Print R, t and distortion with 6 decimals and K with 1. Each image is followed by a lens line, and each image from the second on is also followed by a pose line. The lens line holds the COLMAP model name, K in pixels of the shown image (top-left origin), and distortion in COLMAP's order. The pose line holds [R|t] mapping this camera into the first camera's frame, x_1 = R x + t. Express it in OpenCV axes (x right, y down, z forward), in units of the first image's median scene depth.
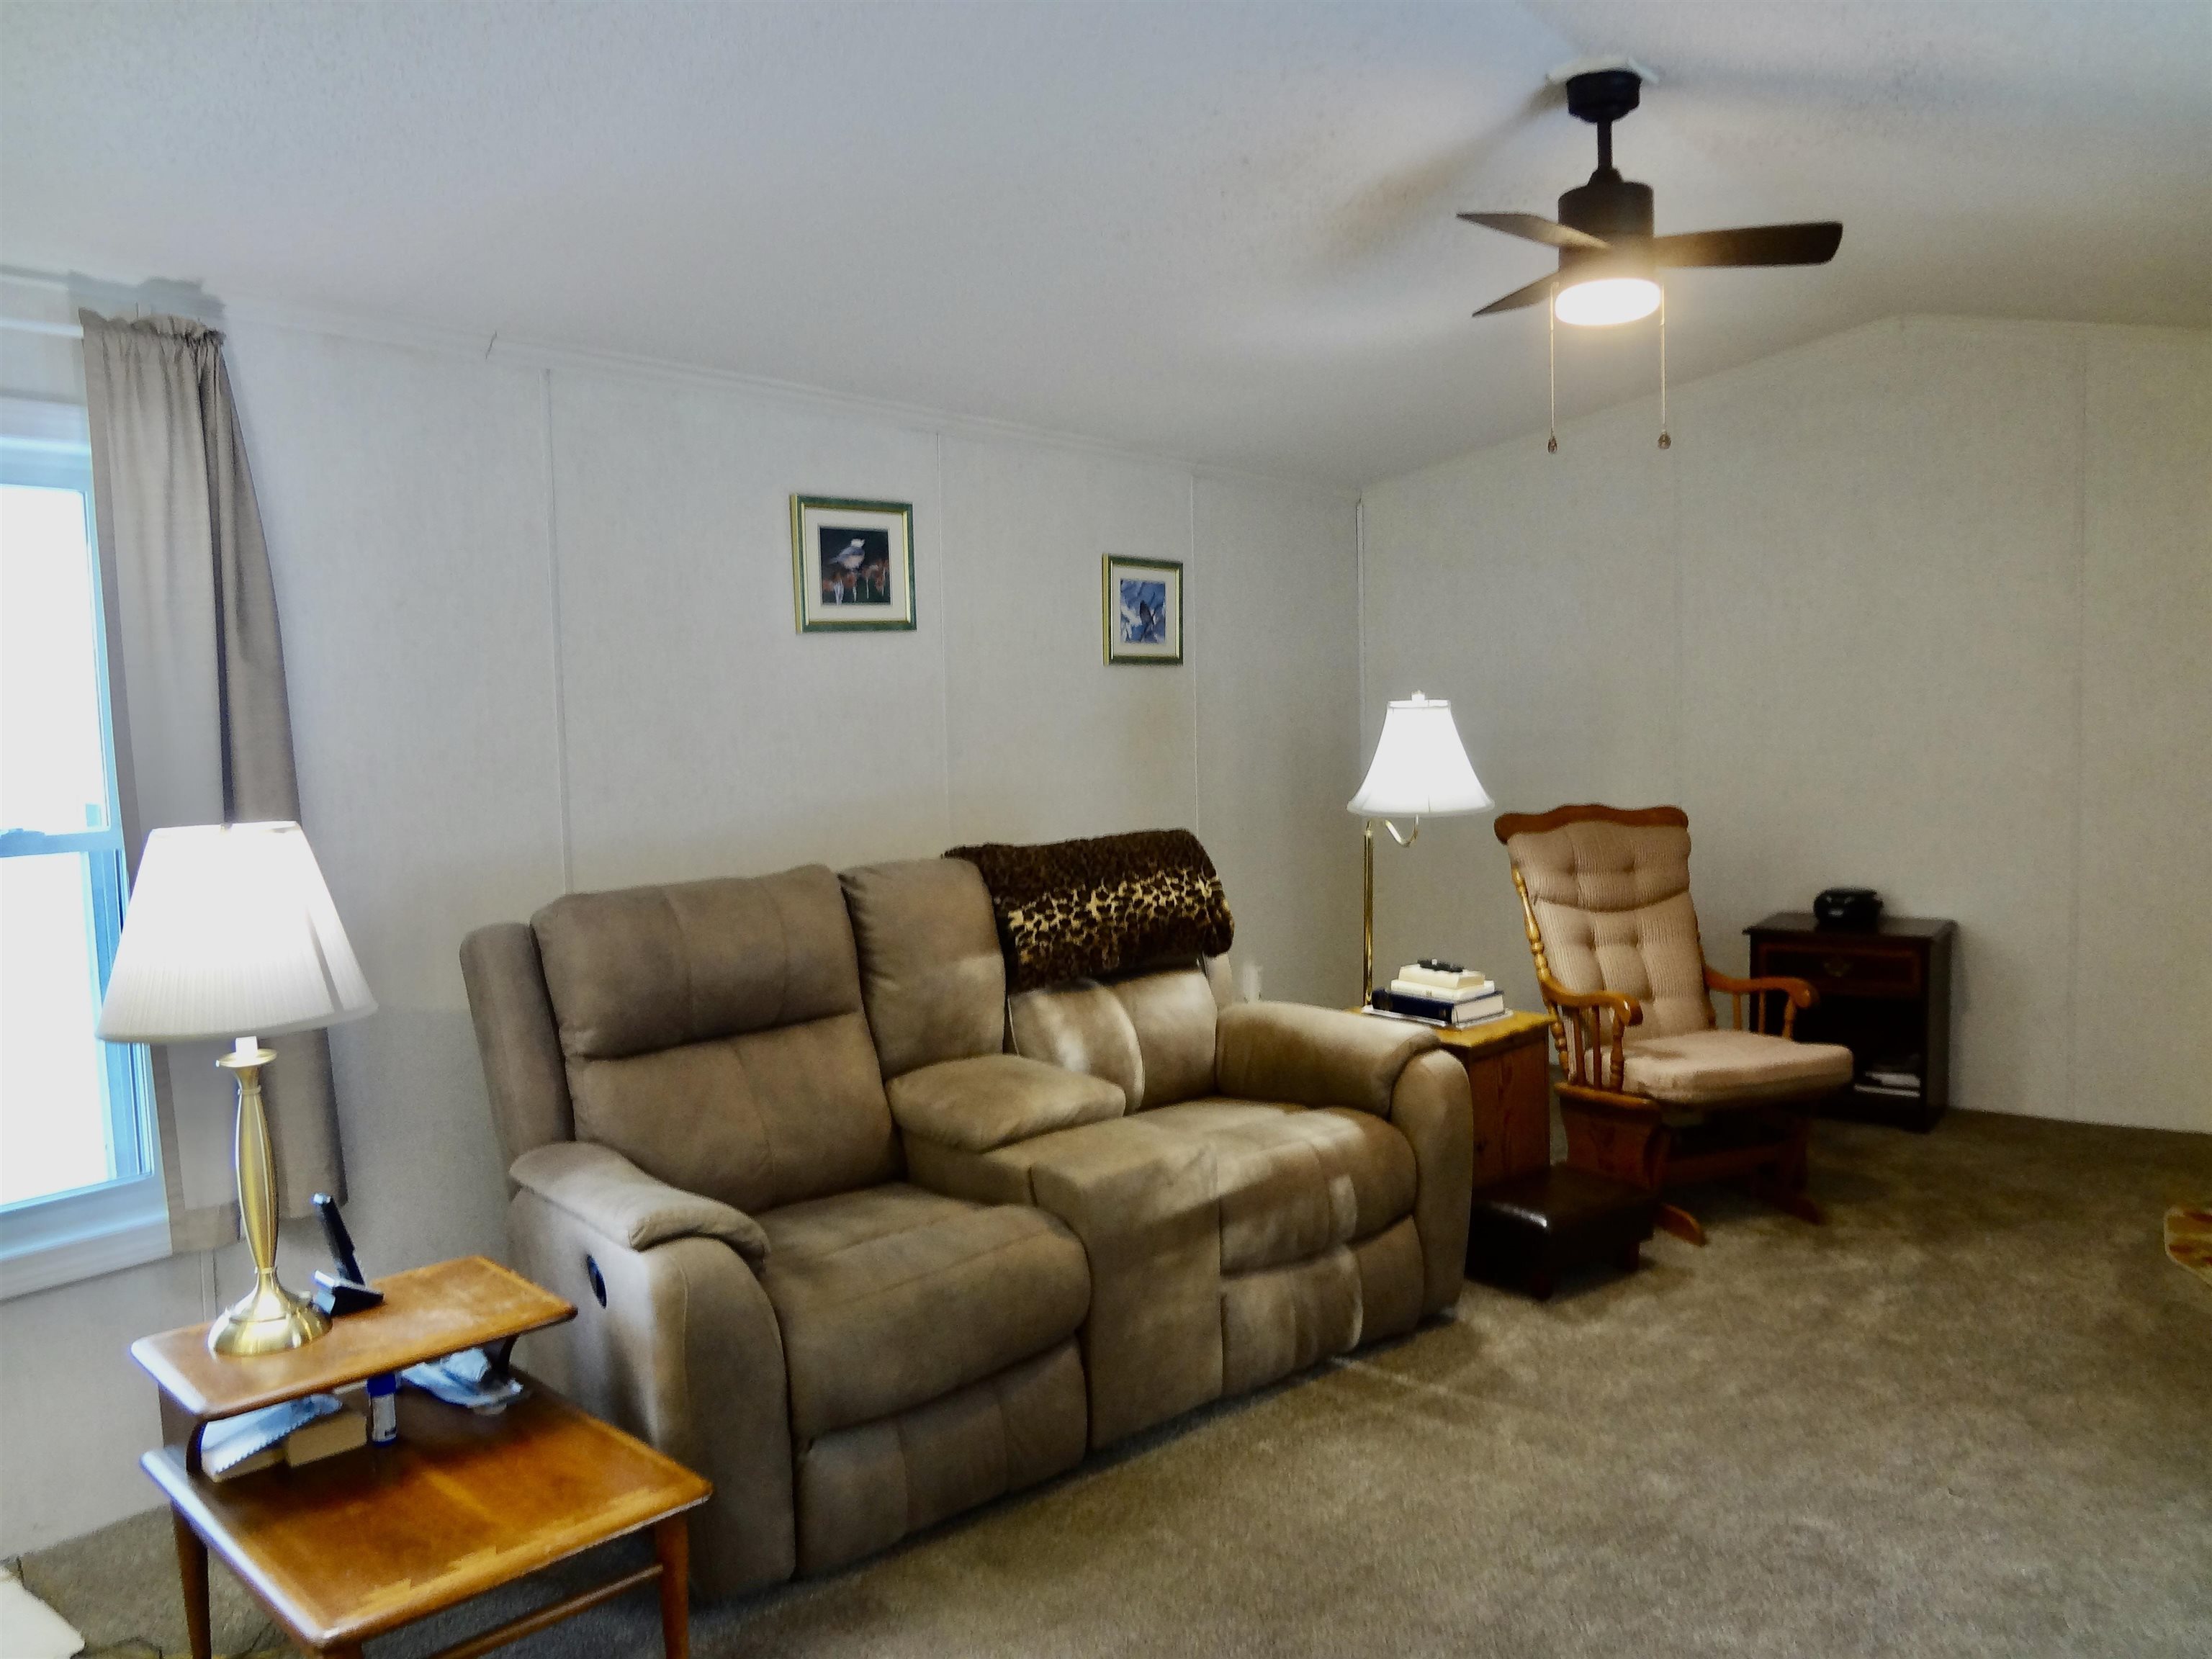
lens RADIAL K [[1639.6, 0, 1103.7], [0, 1639.6, 823.8], [0, 0, 1]] dist [-0.053080, 0.013359]
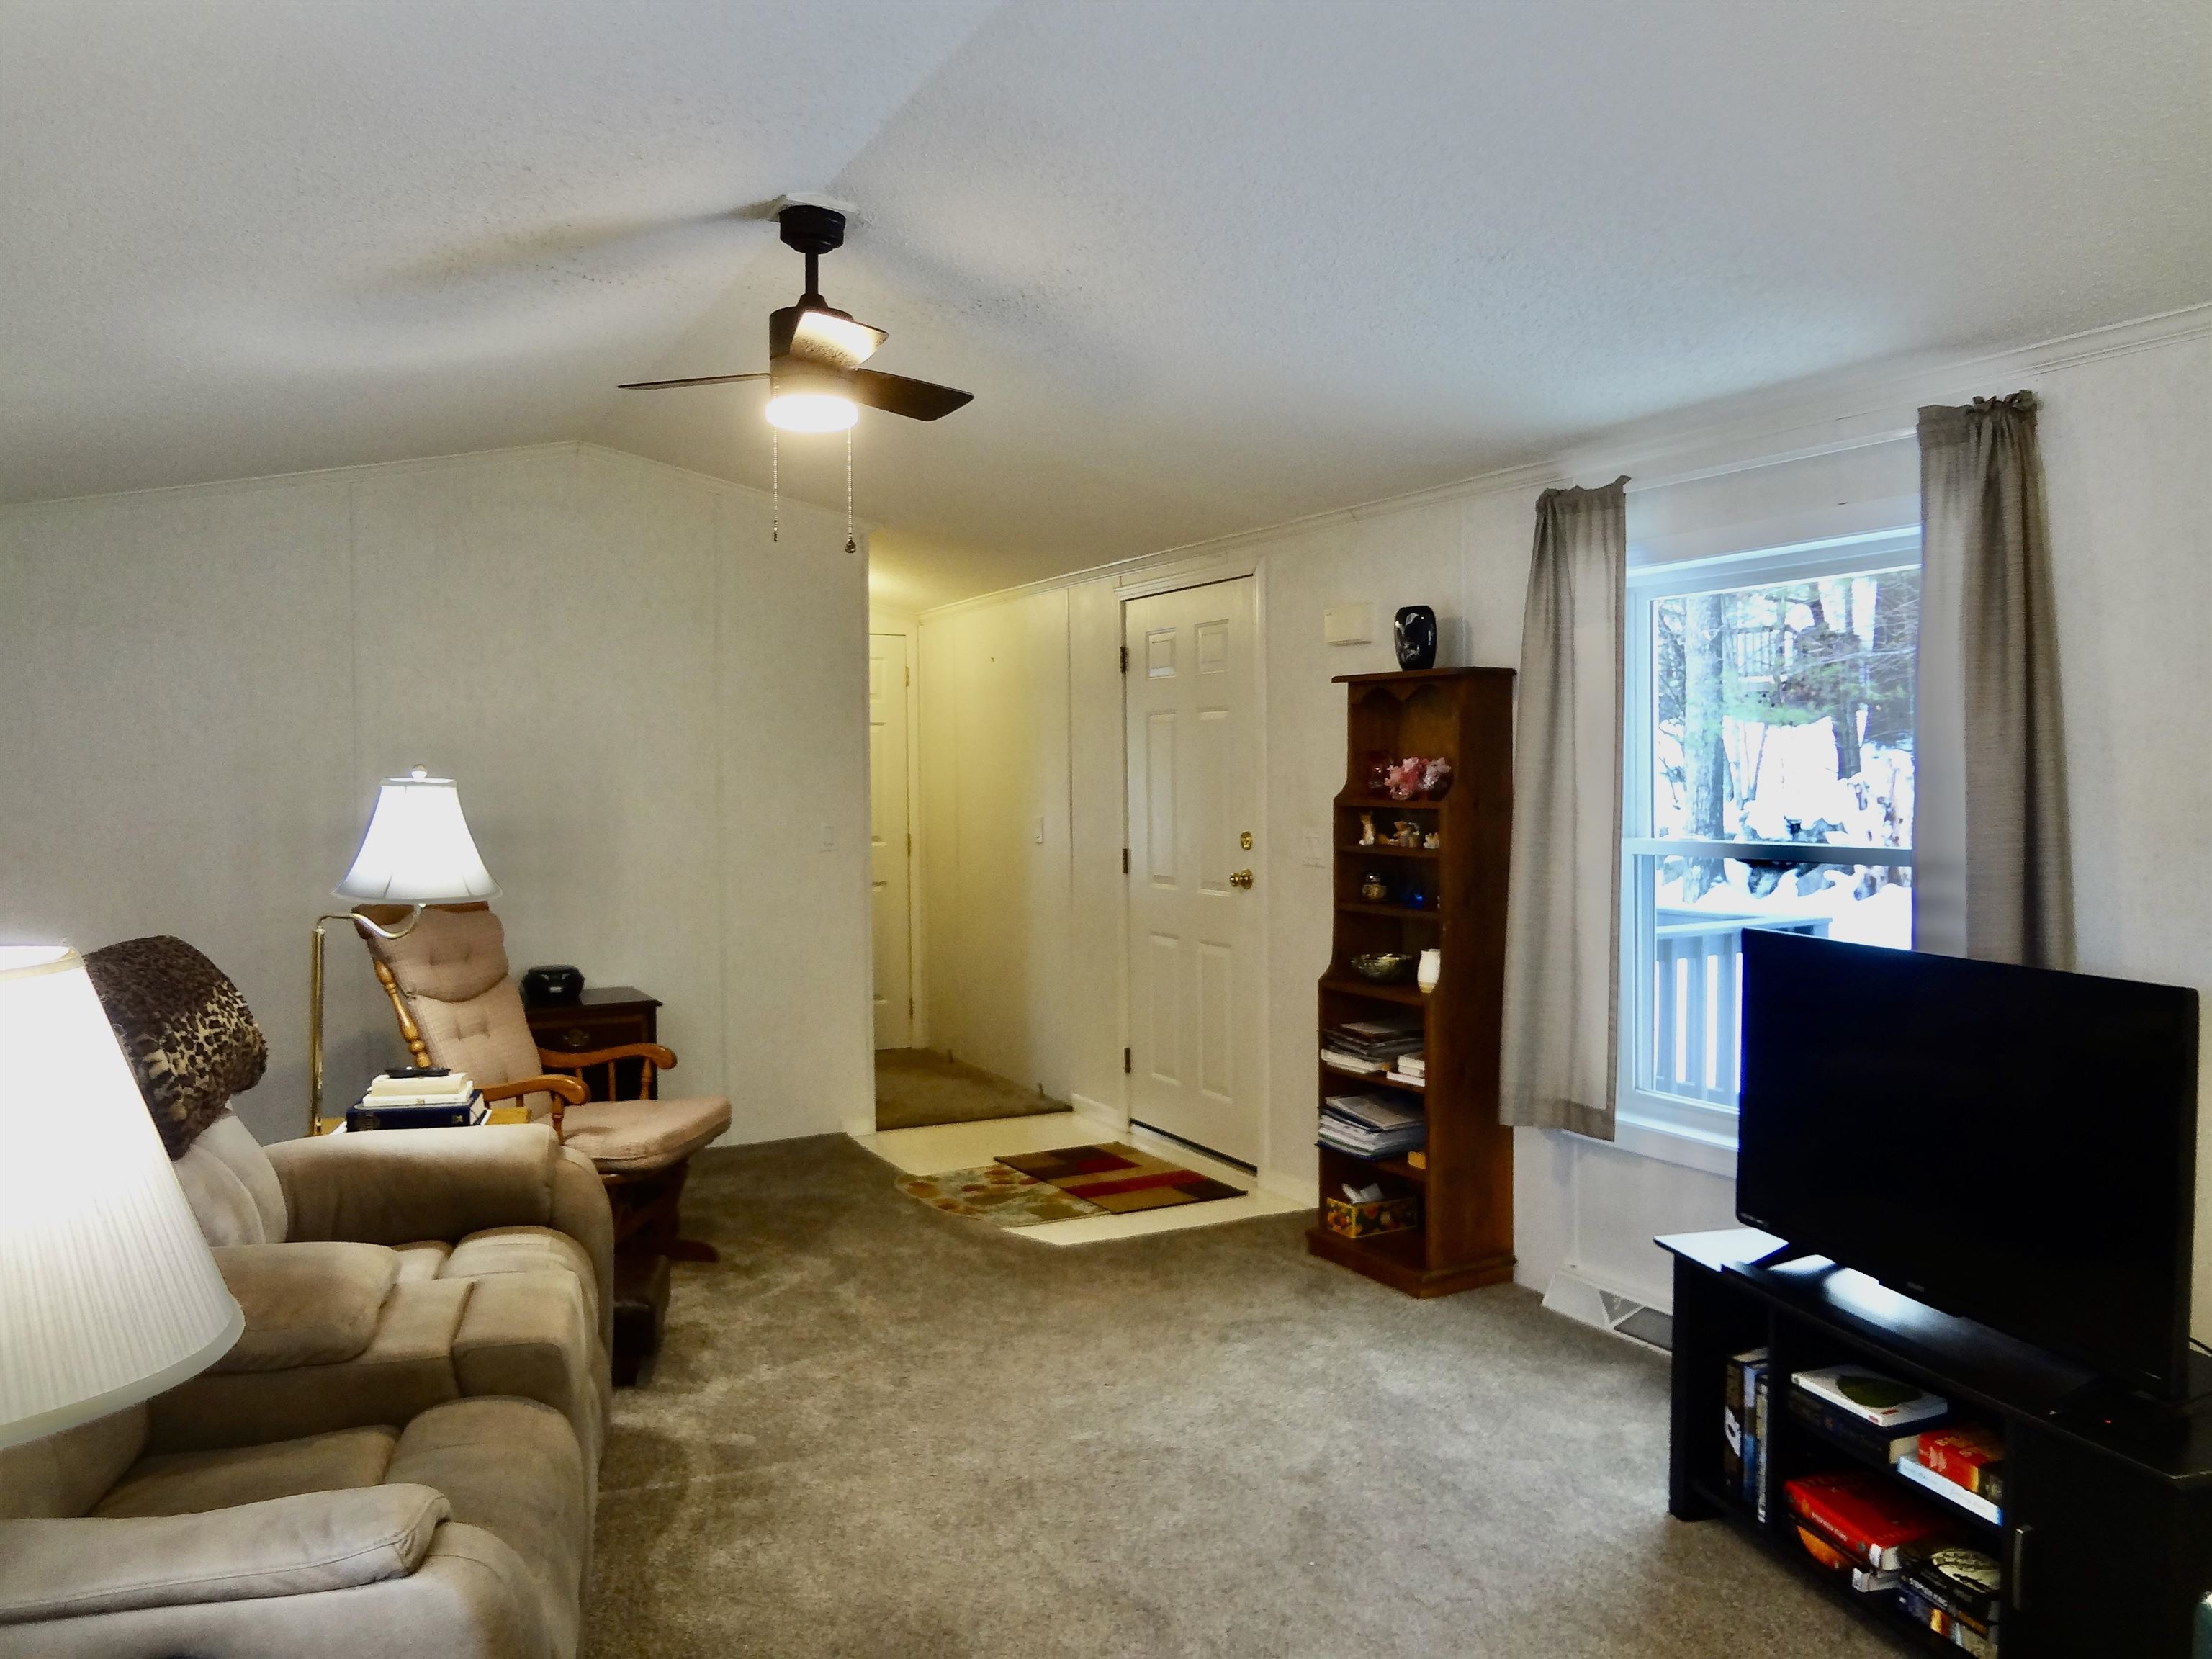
lens RADIAL K [[1639.6, 0, 1106.4], [0, 1639.6, 831.9], [0, 0, 1]] dist [-0.053080, 0.013359]
pose [[0.430796, -0.004313, 0.902439, -0.514212], [0.062153, 0.997756, -0.024901, 0.001515], [-0.900307, 0.066817, 0.430097, 0.312685]]
